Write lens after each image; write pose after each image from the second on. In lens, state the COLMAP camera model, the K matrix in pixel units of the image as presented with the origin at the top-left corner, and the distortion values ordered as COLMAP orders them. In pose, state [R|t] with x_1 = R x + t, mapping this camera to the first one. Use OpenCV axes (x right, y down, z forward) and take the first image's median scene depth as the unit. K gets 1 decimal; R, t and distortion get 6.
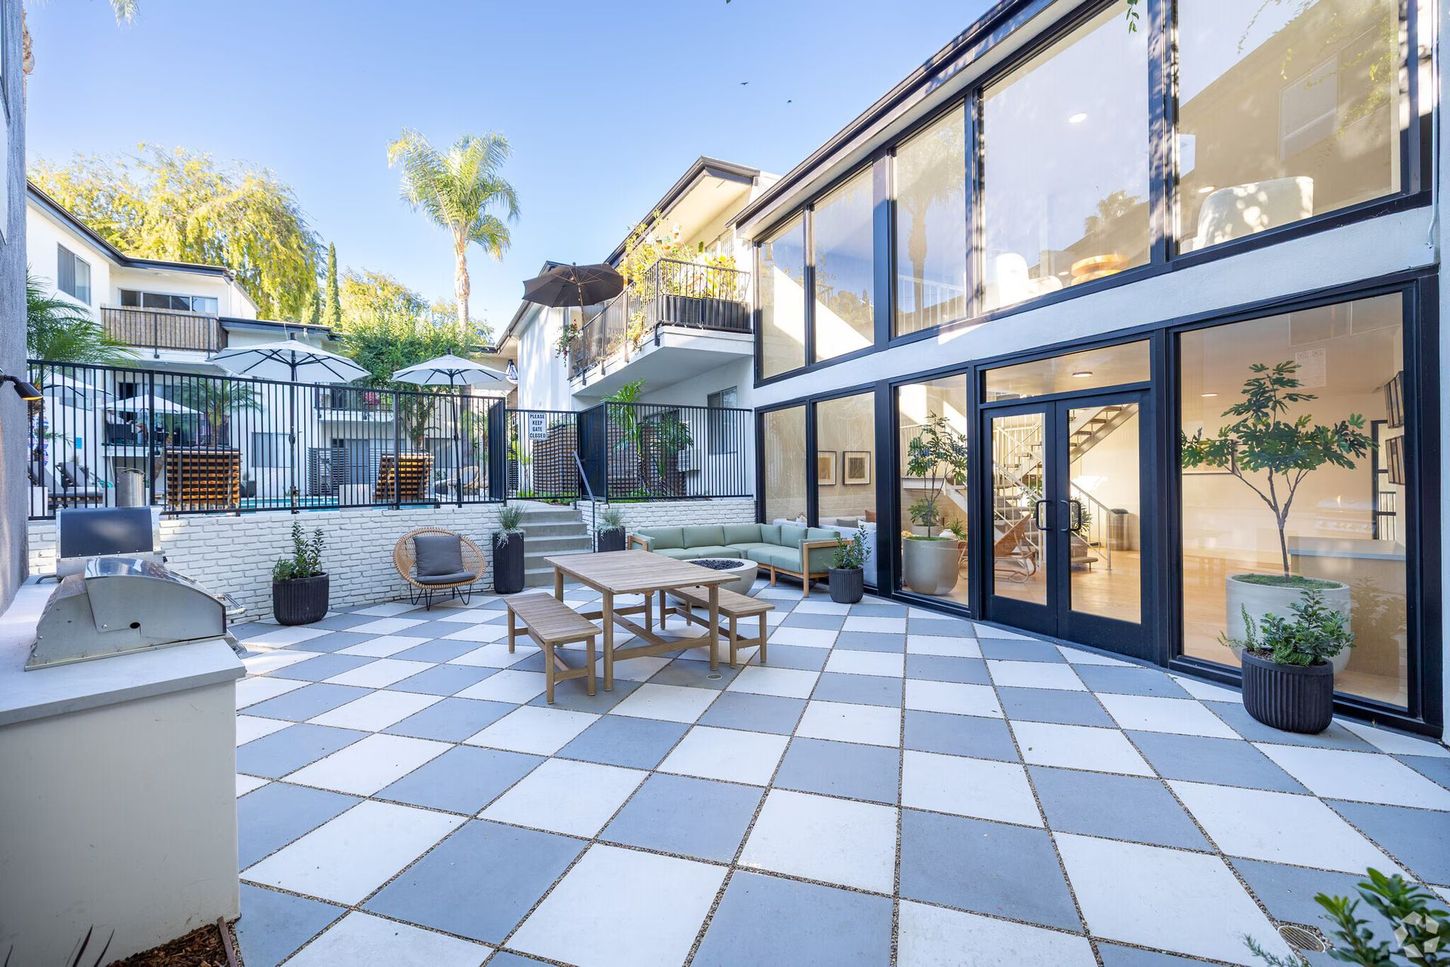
lens RADIAL K [[607.9, 0, 722.9], [0, 607.9, 479.4], [0, 0, 1]] dist [0.001225, 0.000334]
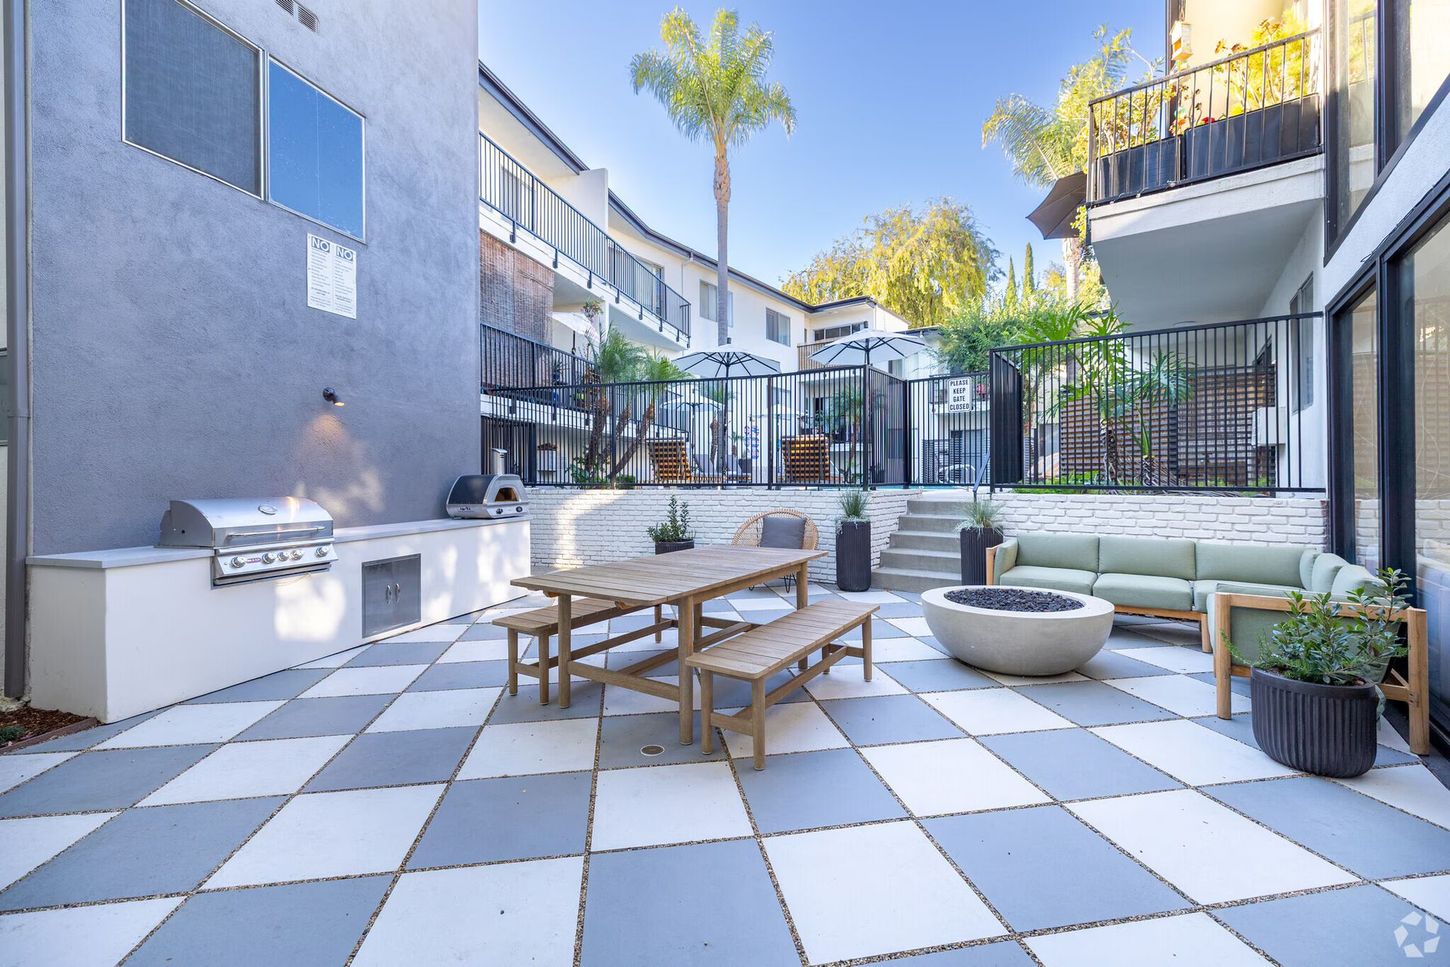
lens RADIAL K [[607.9, 0, 724.4], [0, 607.9, 478.5], [0, 0, 1]] dist [0.001225, 0.000334]
pose [[0.448150, 0.012439, -0.893872, 0.154638], [-0.006199, 0.999922, 0.010806, 0.008942], [0.893937, 0.000699, 0.448193, 0.206628]]
